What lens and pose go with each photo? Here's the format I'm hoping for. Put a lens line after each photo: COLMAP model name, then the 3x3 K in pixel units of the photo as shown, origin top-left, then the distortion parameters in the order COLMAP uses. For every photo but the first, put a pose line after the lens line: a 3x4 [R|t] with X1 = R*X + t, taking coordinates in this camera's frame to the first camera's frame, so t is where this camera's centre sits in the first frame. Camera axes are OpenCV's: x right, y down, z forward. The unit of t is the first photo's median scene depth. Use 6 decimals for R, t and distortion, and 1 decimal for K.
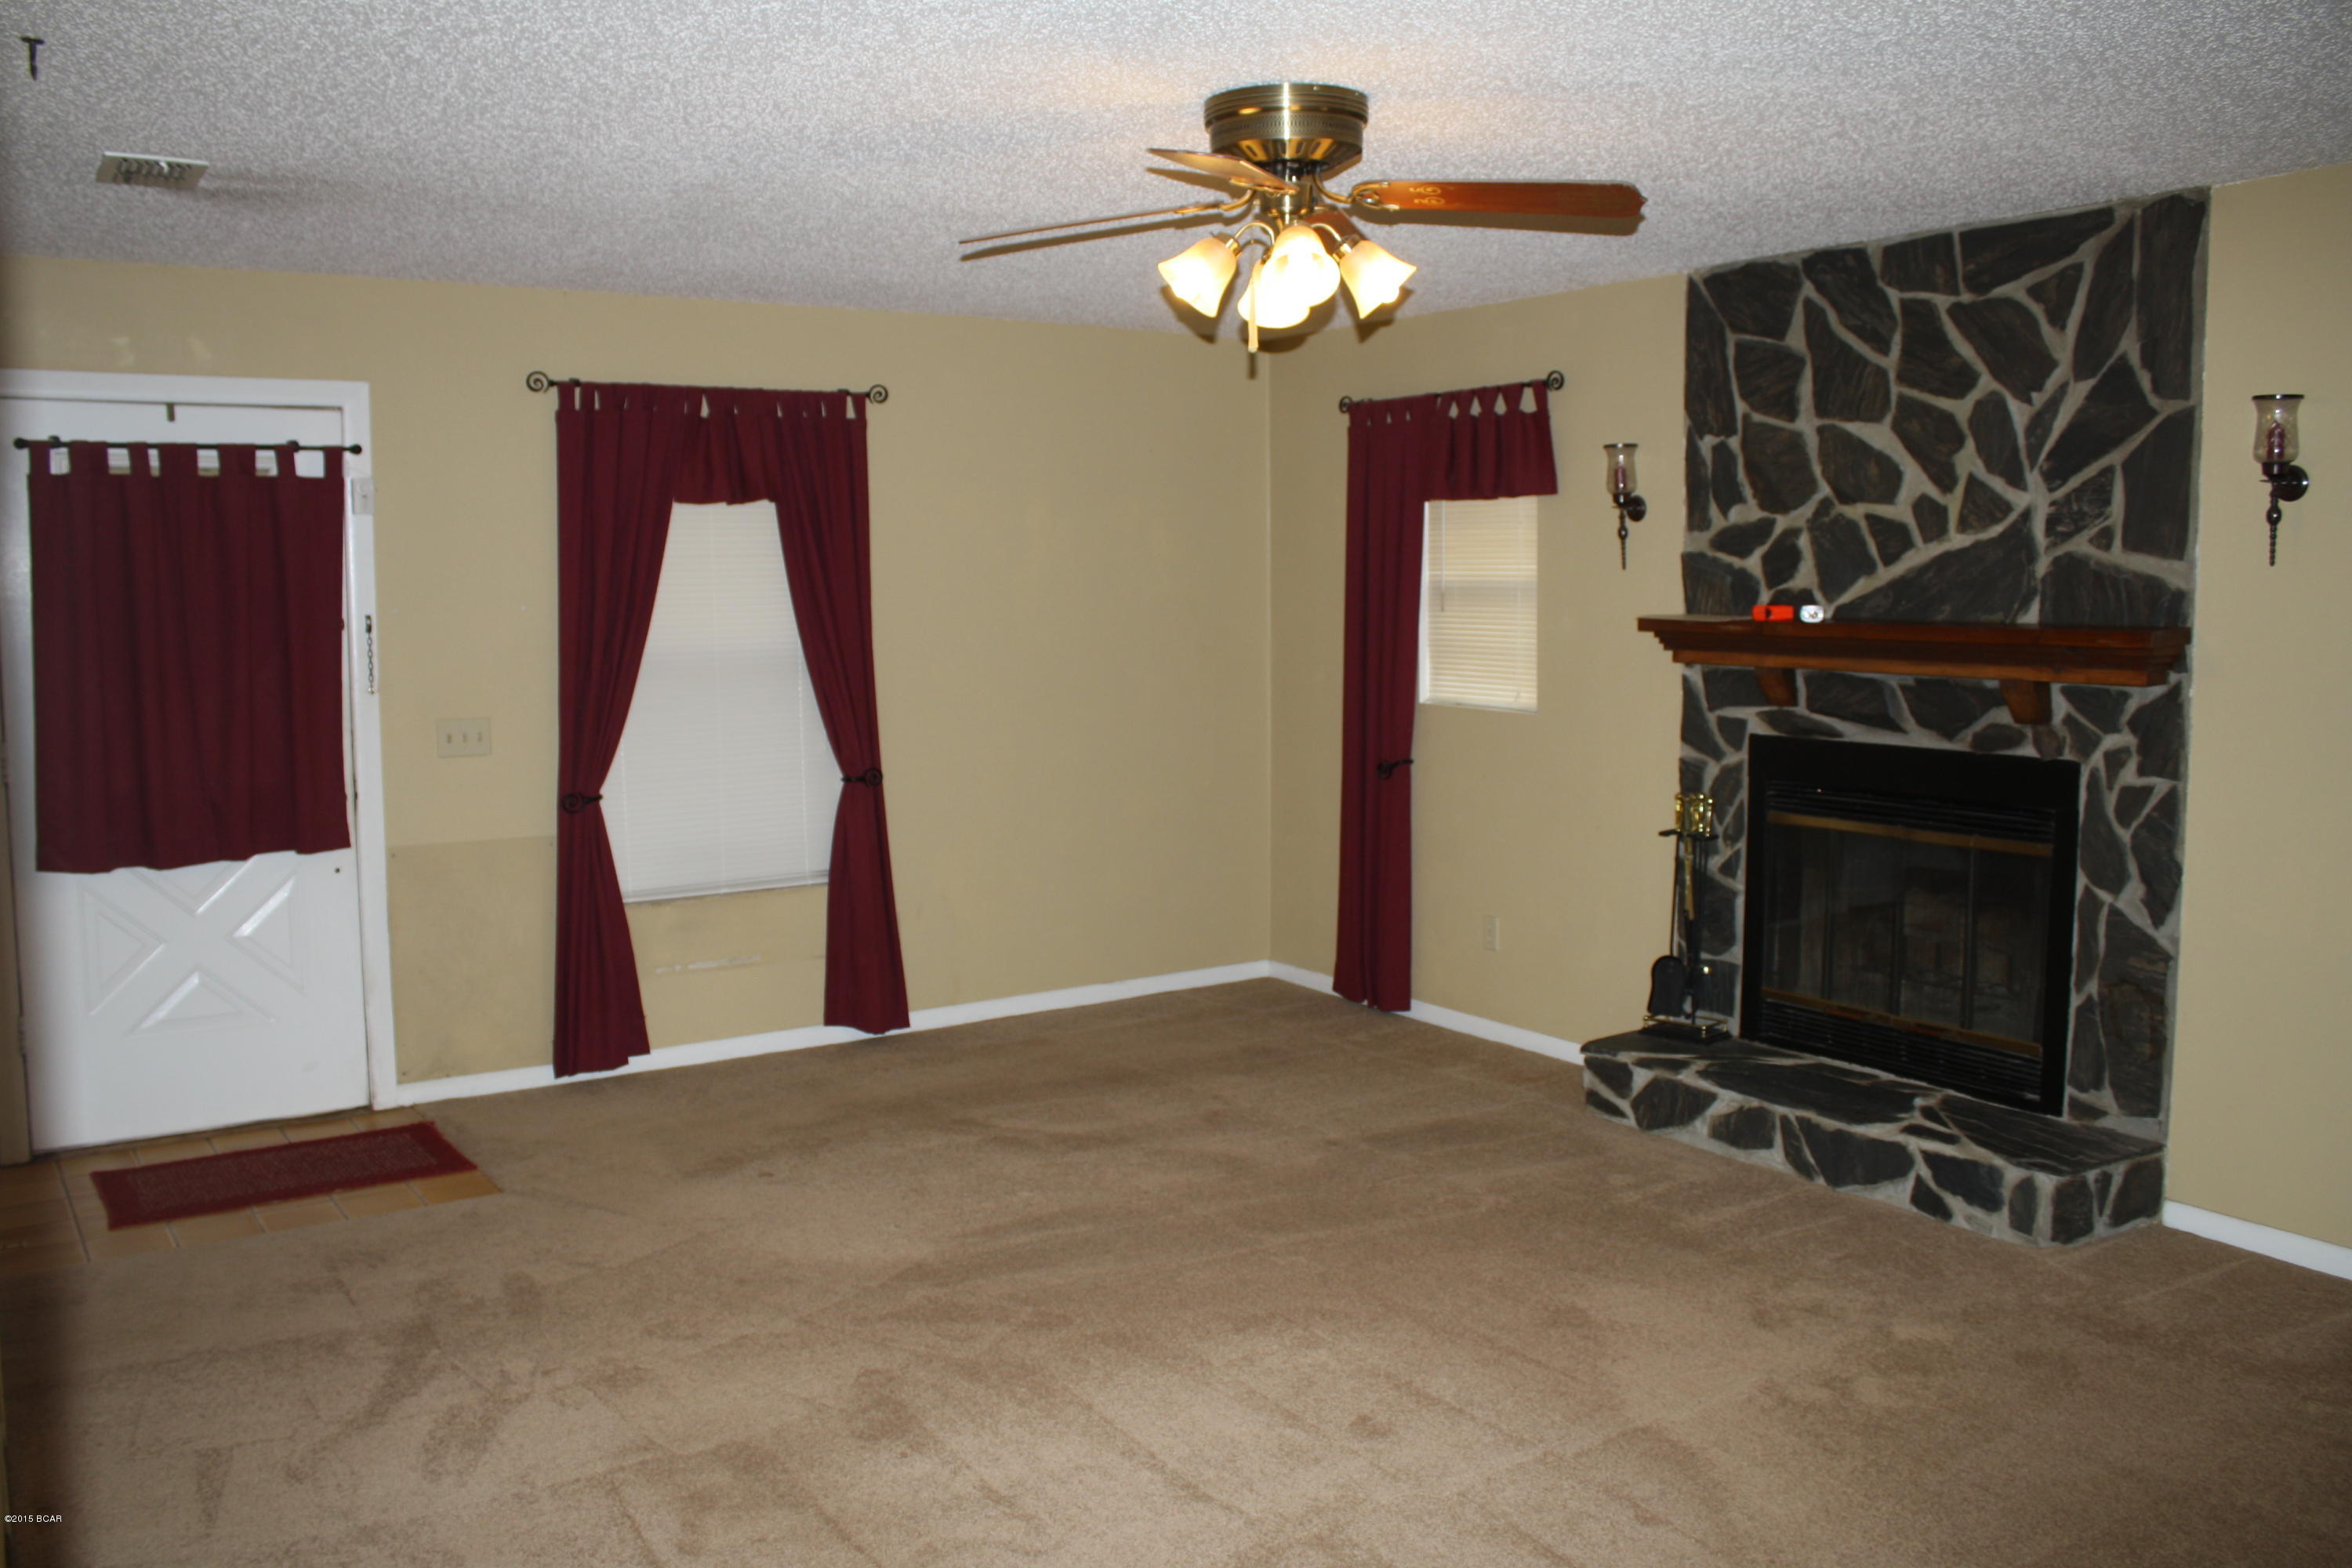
lens RADIAL K [[1992.3, 0, 1115.0], [0, 1992.3, 814.4], [0, 0, 1]] dist [-0.090721, 0.061750]
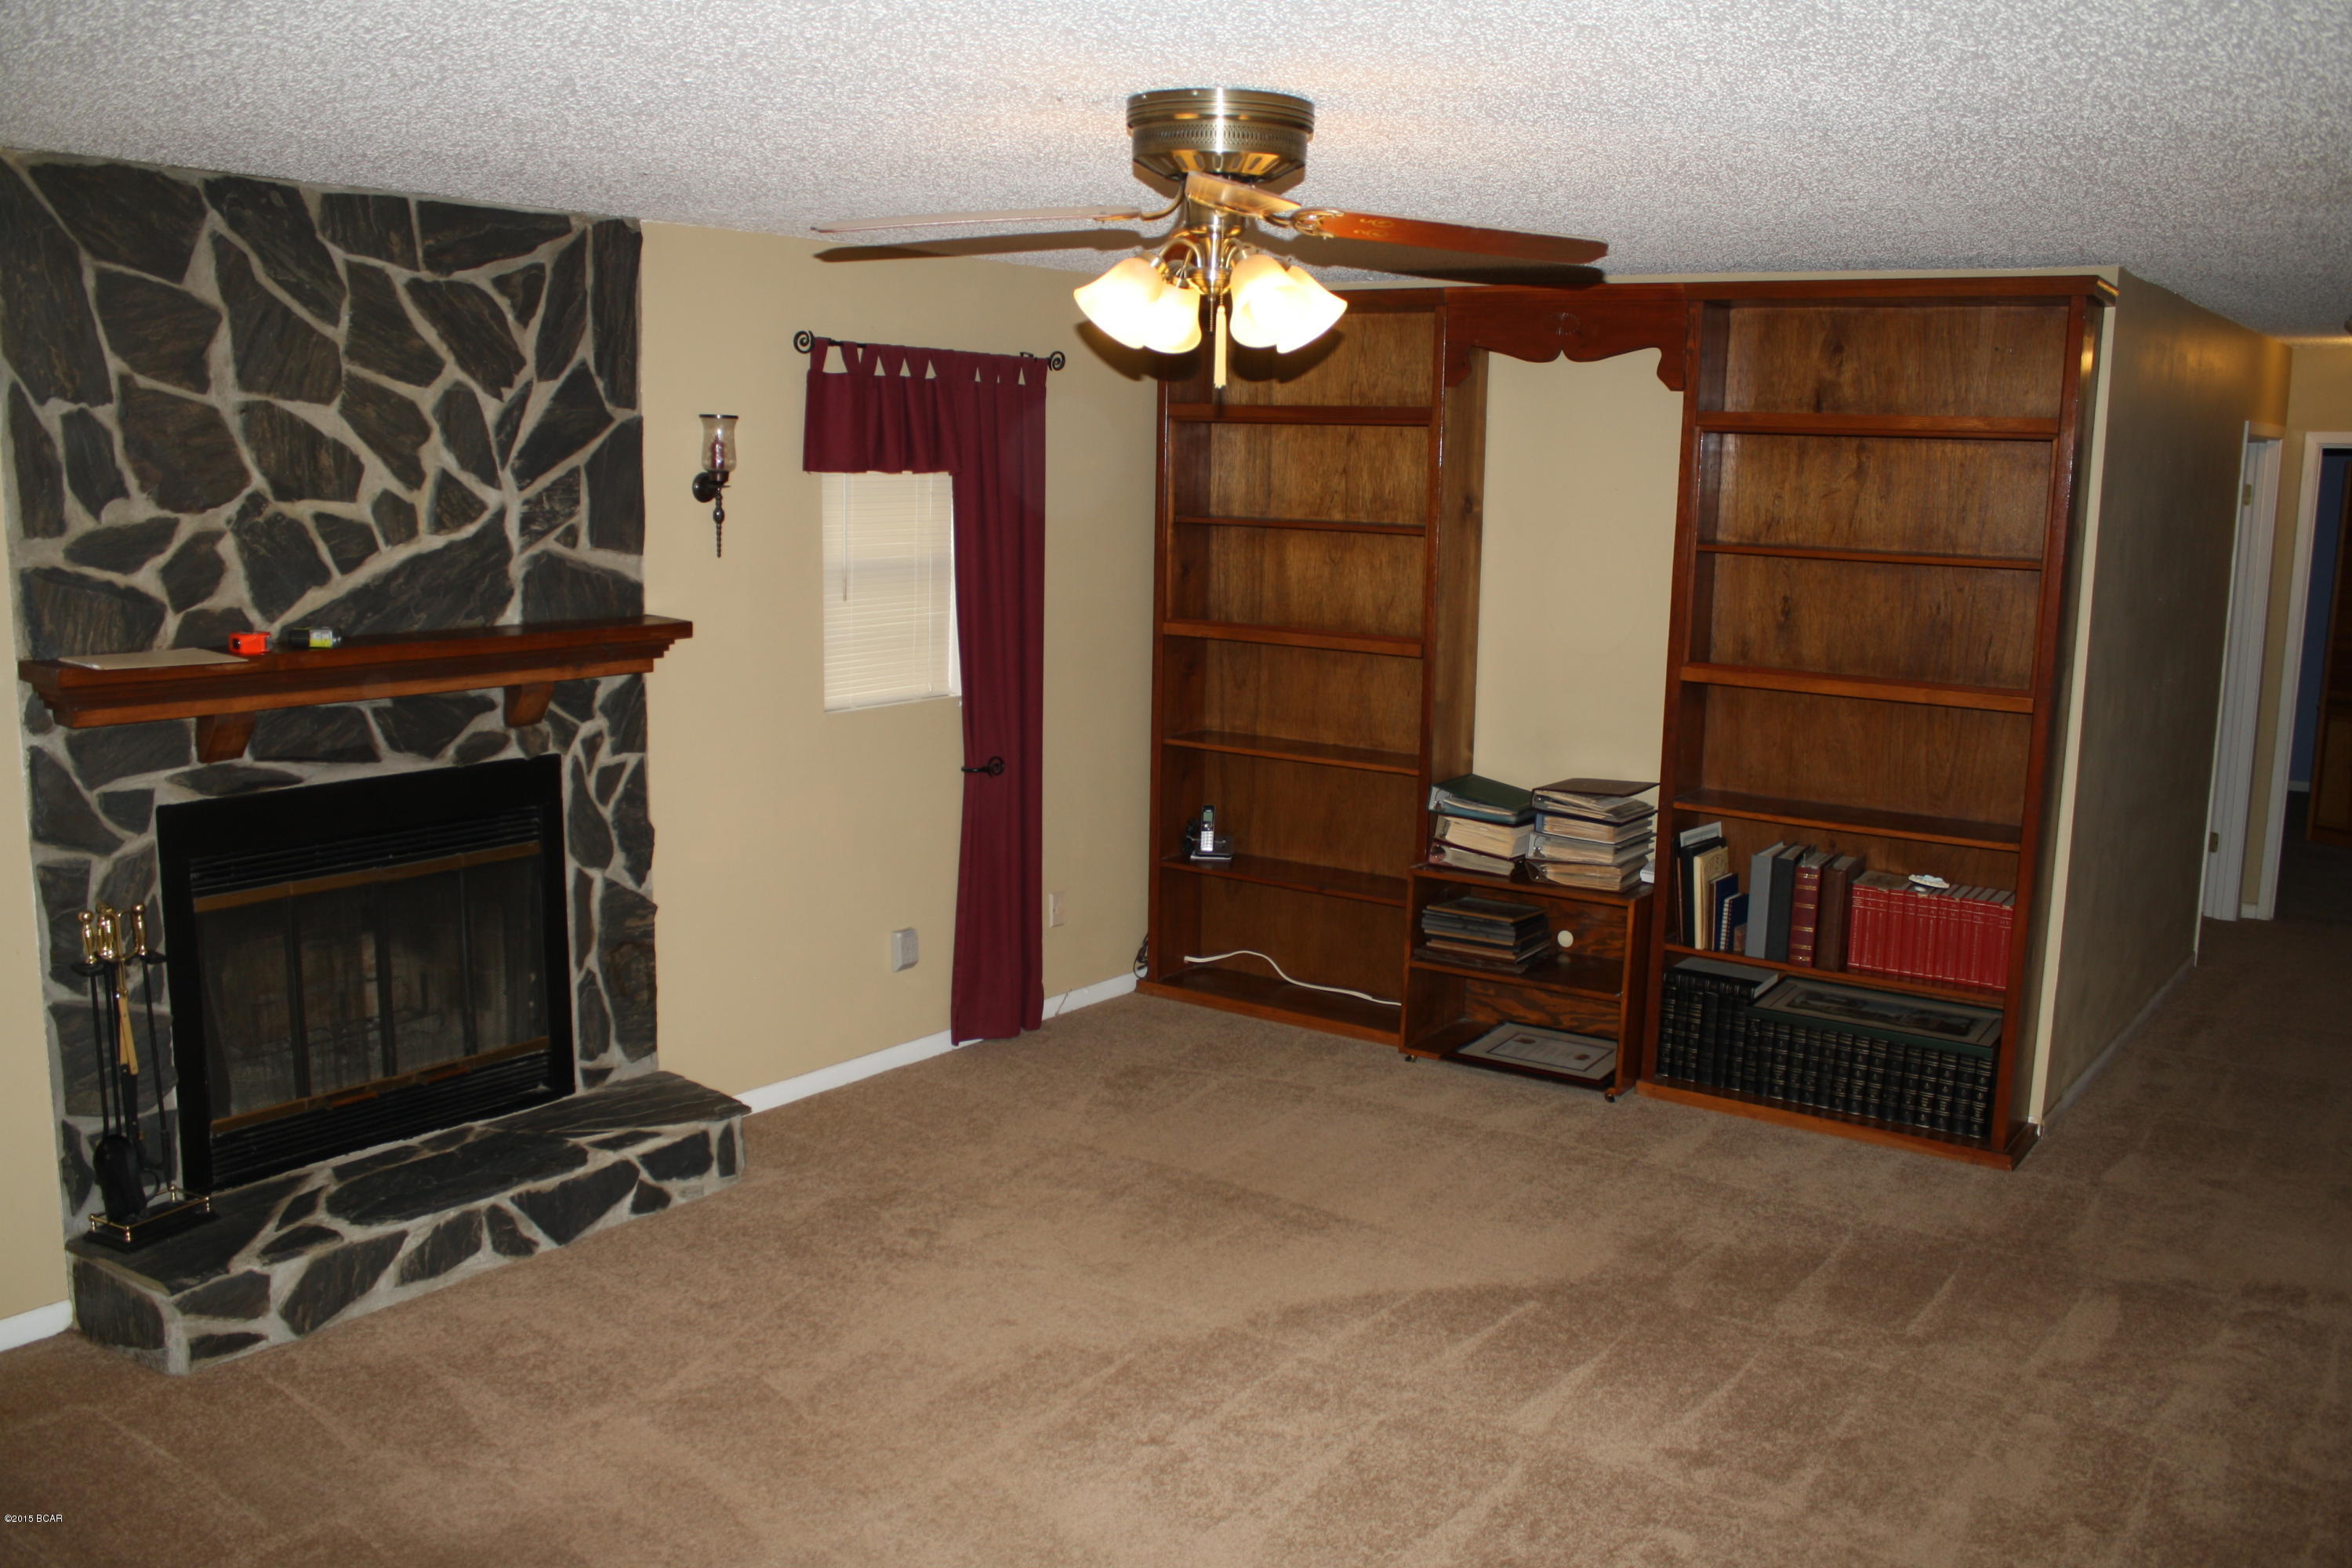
lens RADIAL K [[1992.3, 0, 1131.4], [0, 1992.3, 828.2], [0, 0, 1]] dist [-0.090721, 0.061750]
pose [[-0.335913, -0.170619, 0.926311, -0.556768], [0.104865, 0.970568, 0.216799, -0.176158], [-0.936037, 0.169963, -0.308134, 1.006929]]
